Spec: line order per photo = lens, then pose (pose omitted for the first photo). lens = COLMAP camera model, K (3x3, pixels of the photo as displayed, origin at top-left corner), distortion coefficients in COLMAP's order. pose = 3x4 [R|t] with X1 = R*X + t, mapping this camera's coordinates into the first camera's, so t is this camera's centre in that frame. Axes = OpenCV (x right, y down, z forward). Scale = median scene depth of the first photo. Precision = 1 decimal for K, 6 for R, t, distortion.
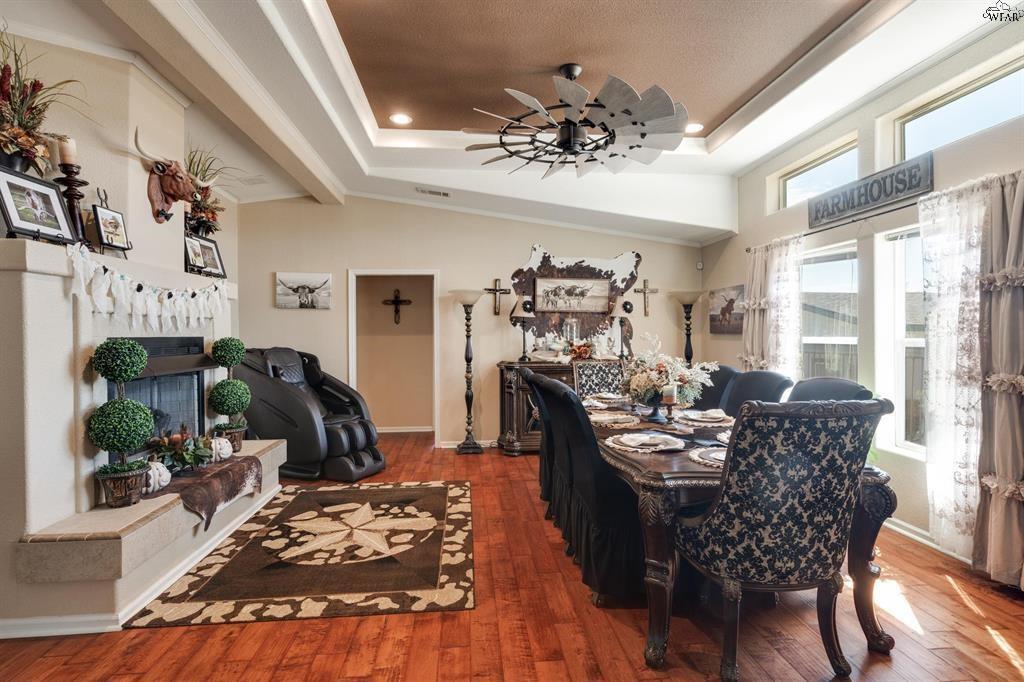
lens RADIAL K [[493.0, 0, 507.0], [0, 493.0, 340.2], [0, 0, 1]] dist [-0.001269, -0.000333]
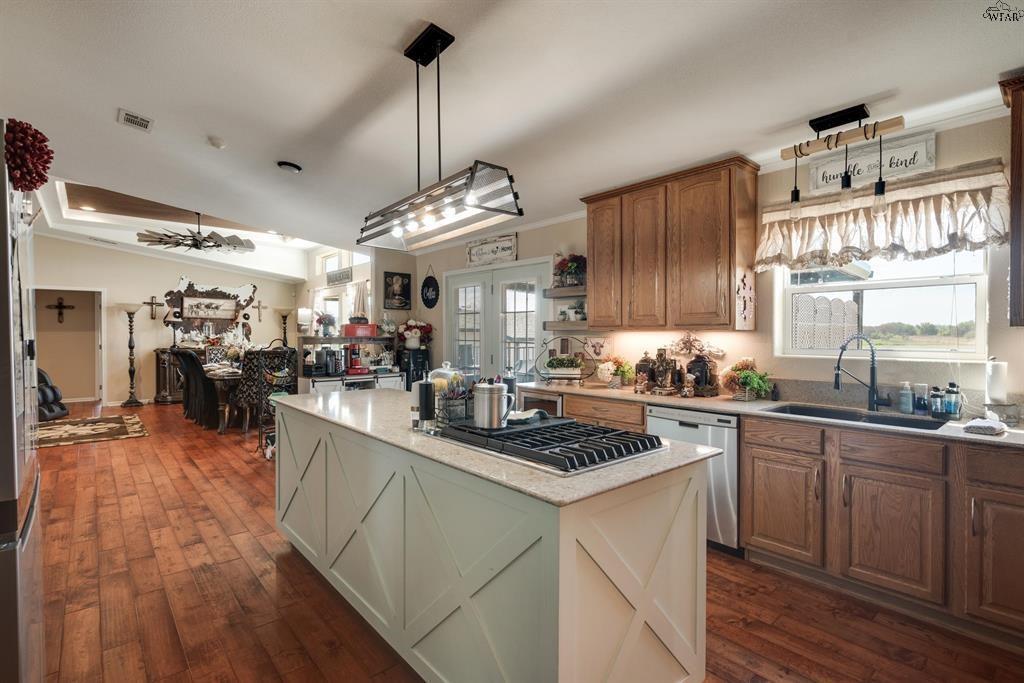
lens RADIAL K [[493.0, 0, 514.4], [0, 493.0, 339.7], [0, 0, 1]] dist [-0.001269, -0.000333]
pose [[0.807615, -0.001627, 0.589708, -0.026325], [-0.000352, 0.999995, 0.003242, 0.012625], [-0.589710, -0.002826, 0.807610, -1.424686]]
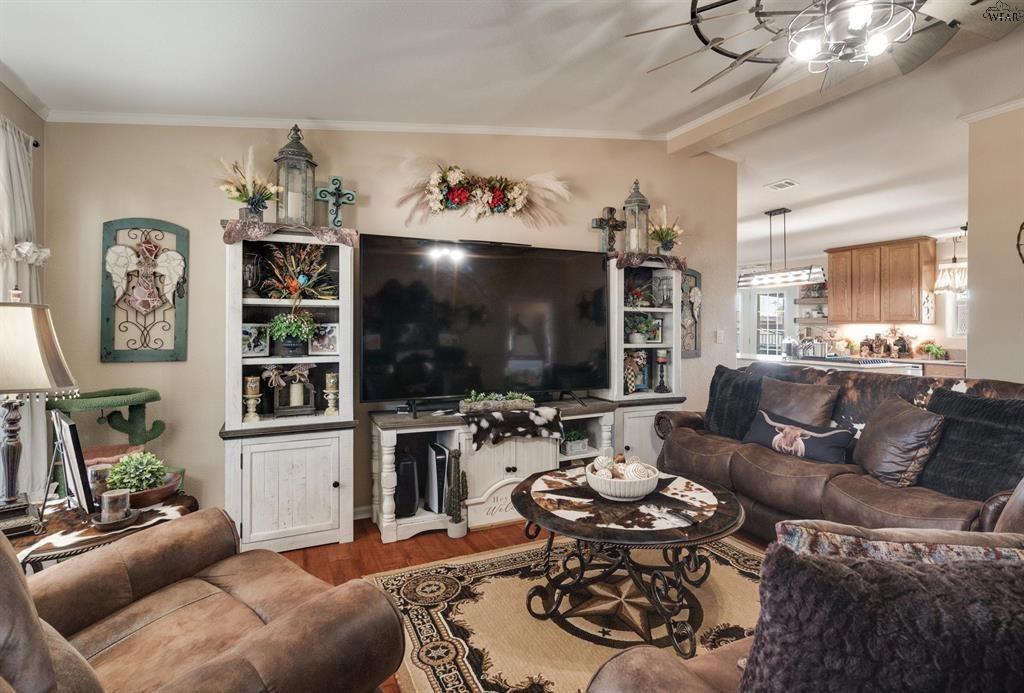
lens RADIAL K [[510.5, 0, 524.3], [0, 510.5, 323.1], [0, 0, 1]] dist [-0.003797, 0.000053]
pose [[0.935346, 0.009854, 0.353597, -1.134098], [-0.006538, 0.999923, -0.010569, 0.024367], [-0.353673, 0.007574, 0.935338, -2.128346]]
